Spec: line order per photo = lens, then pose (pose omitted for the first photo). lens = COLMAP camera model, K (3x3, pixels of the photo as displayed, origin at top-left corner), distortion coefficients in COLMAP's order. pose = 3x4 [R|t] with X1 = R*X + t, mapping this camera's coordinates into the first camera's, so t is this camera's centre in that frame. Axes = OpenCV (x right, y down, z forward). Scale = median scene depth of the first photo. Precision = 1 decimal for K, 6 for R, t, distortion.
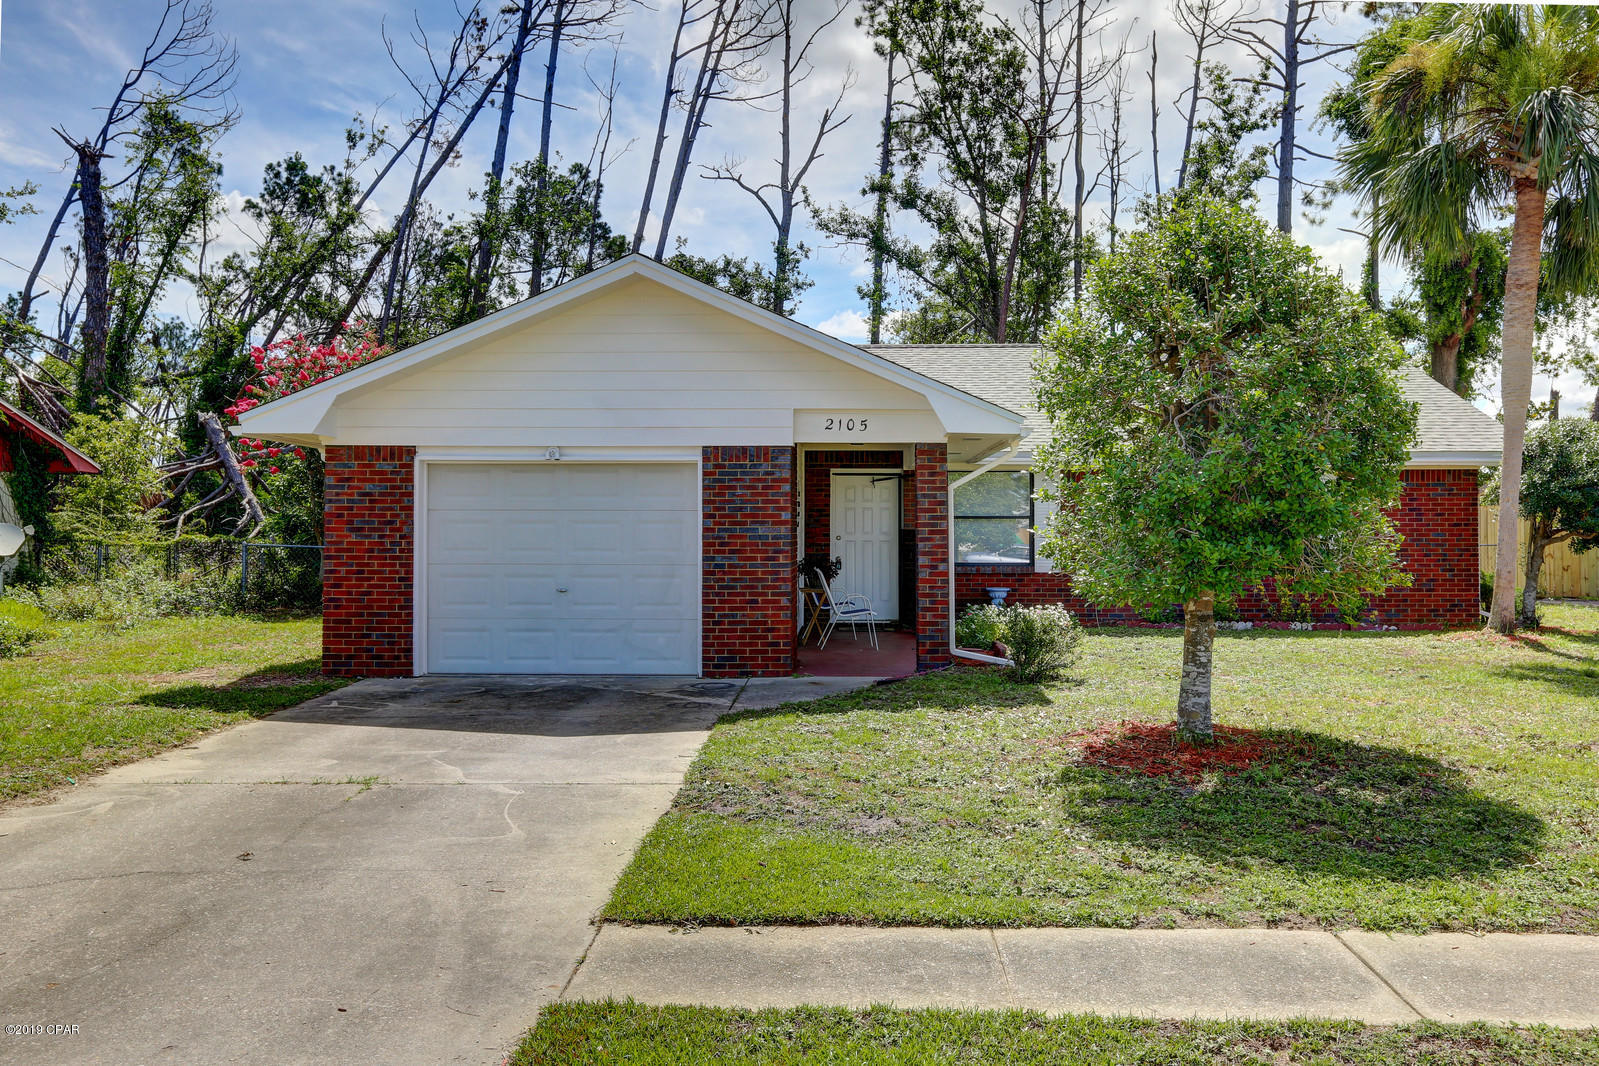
lens RADIAL K [[1359.0, 0, 799.5], [0, 1359.0, 533.0], [0, 0, 1]] dist [0.006044, 0.003587]
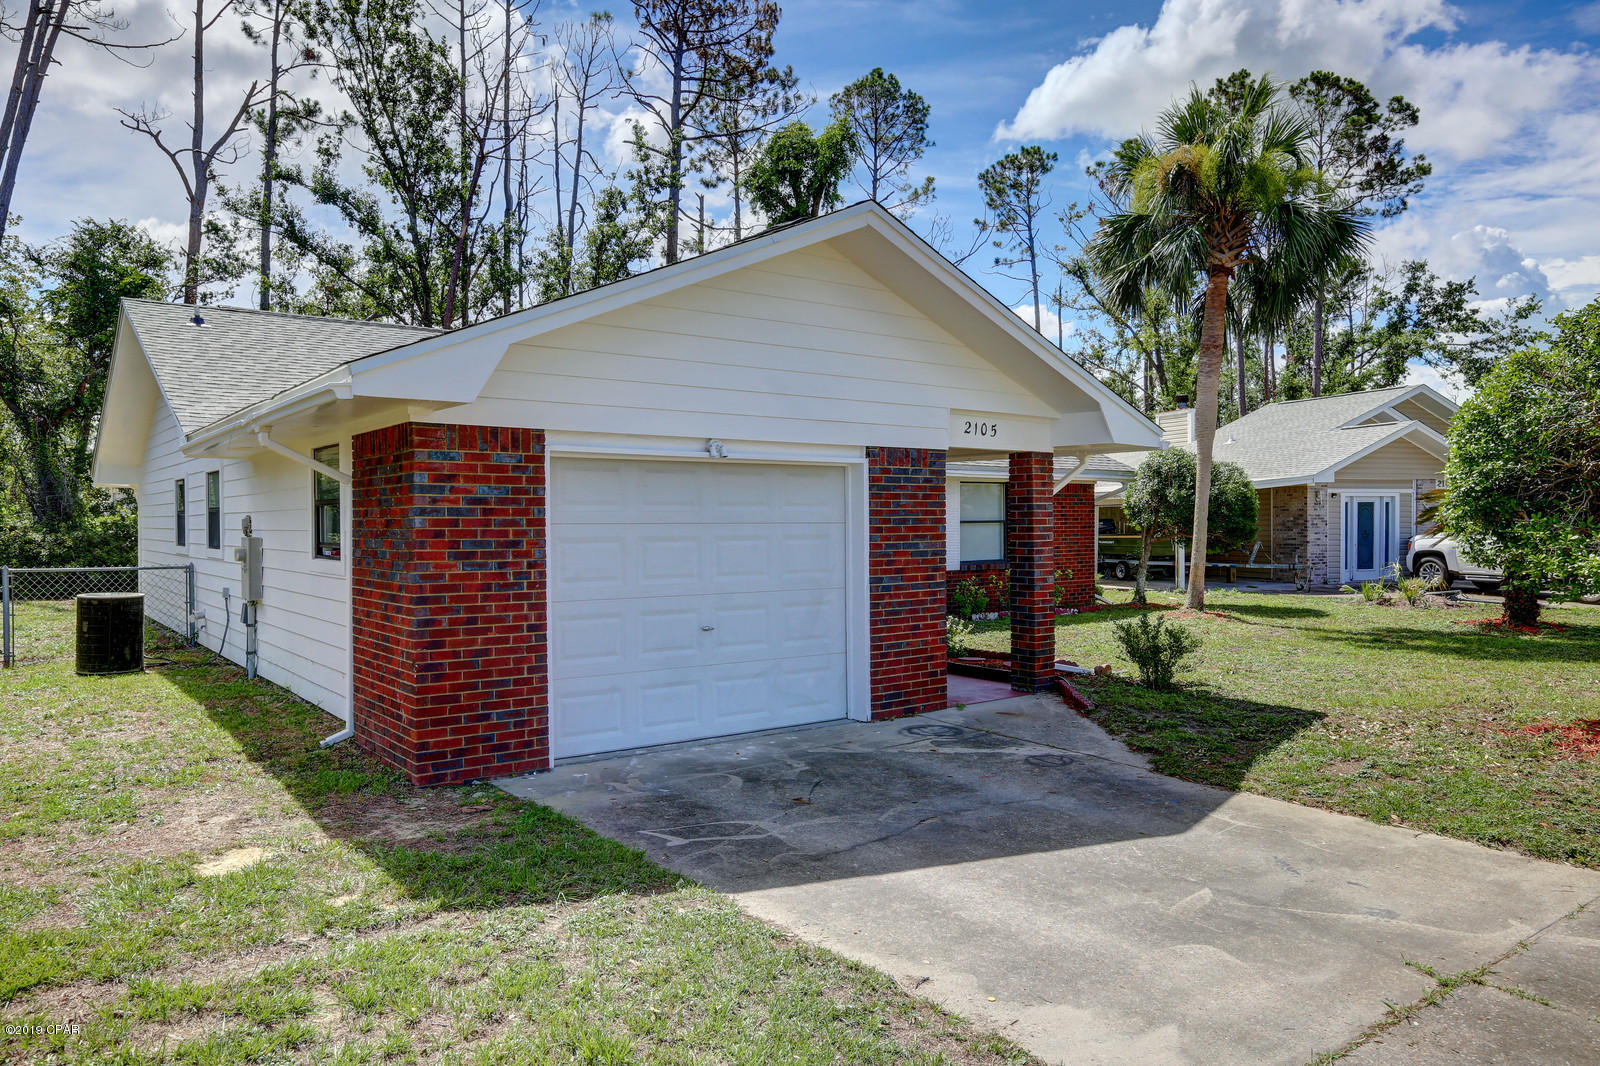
lens RADIAL K [[1107.9, 0, 797.1], [0, 1107.9, 562.6], [0, 0, 1]] dist [-0.011027, 0.034466]
pose [[0.779078, -0.027826, 0.626310, -0.531951], [0.006176, 0.999307, 0.036714, -0.017547], [-0.626897, -0.024735, 0.778709, 0.491220]]
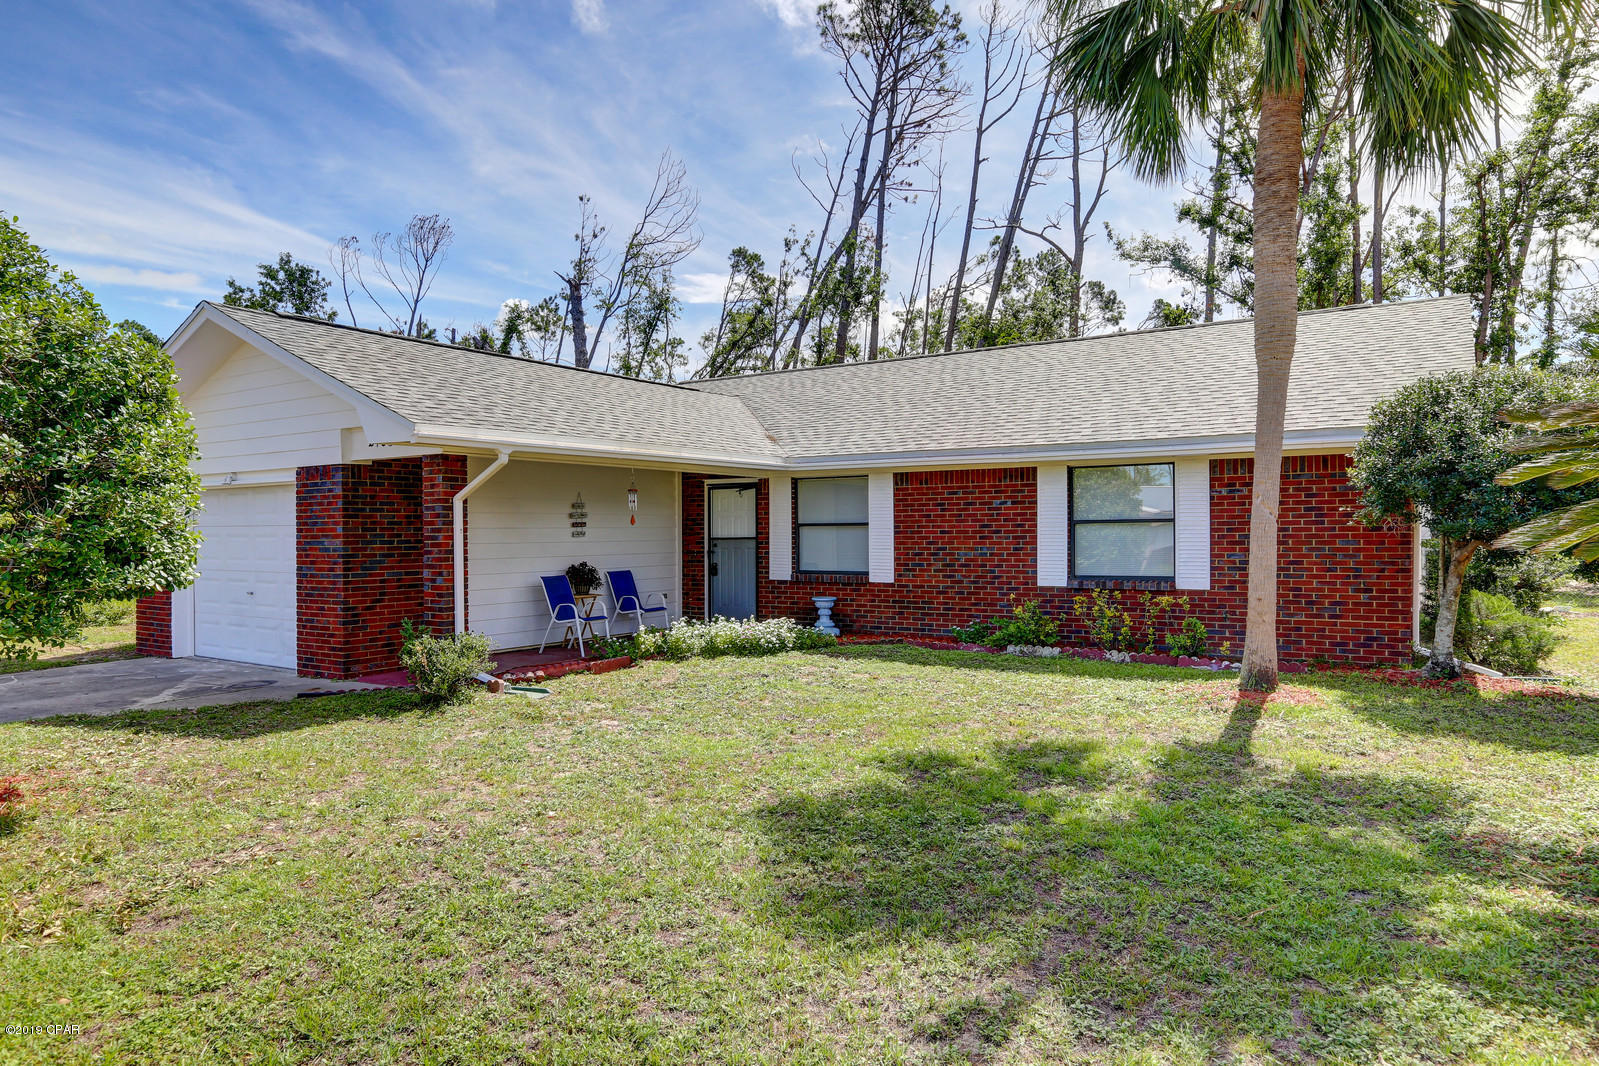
lens RADIAL K [[1003.4, 0, 770.8], [0, 1003.4, 552.4], [0, 0, 1]] dist [-0.019134, -0.000082]
pose [[0.841360, 0.004876, -0.540454, 0.690528], [0.005957, 0.999815, 0.018293, -0.007073], [0.540443, -0.018610, 0.841175, 0.517377]]
